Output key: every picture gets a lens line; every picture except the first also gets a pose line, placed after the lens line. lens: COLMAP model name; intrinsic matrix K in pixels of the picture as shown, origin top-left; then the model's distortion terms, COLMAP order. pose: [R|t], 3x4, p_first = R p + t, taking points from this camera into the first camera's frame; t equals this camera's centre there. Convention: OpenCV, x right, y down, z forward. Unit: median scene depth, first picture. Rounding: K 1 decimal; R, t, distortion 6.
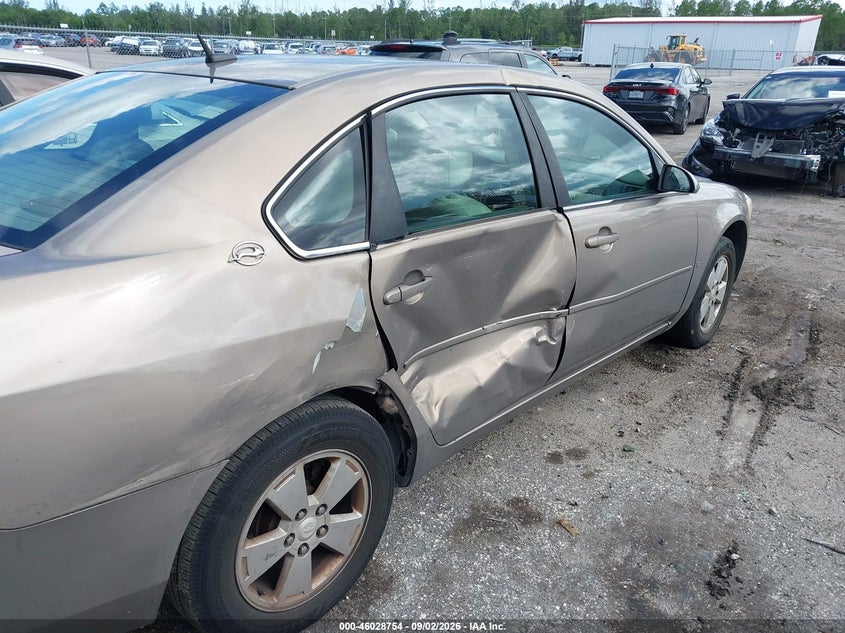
lens RADIAL K [[640.9, 0, 422.5], [0, 640.9, 316.5], [0, 0, 1]] dist [0.096449, -0.164419]
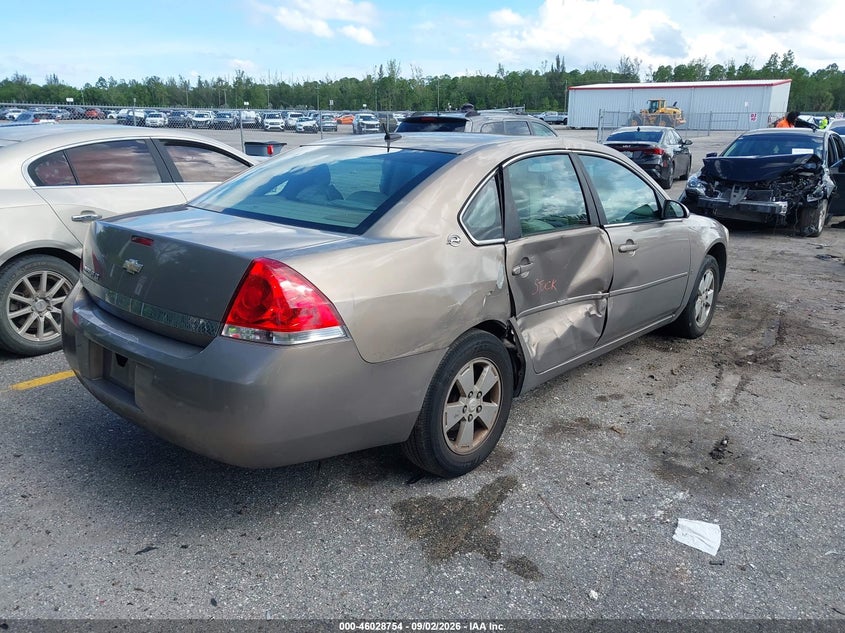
lens RADIAL K [[640.0, 0, 421.9], [0, 640.0, 312.4], [0, 0, 1]] dist [0.065354, -0.166947]
pose [[0.999821, -0.017296, 0.007617, -0.215362], [0.017932, 0.995467, -0.093399, 0.161254], [-0.005967, 0.093518, 0.995600, -0.470418]]
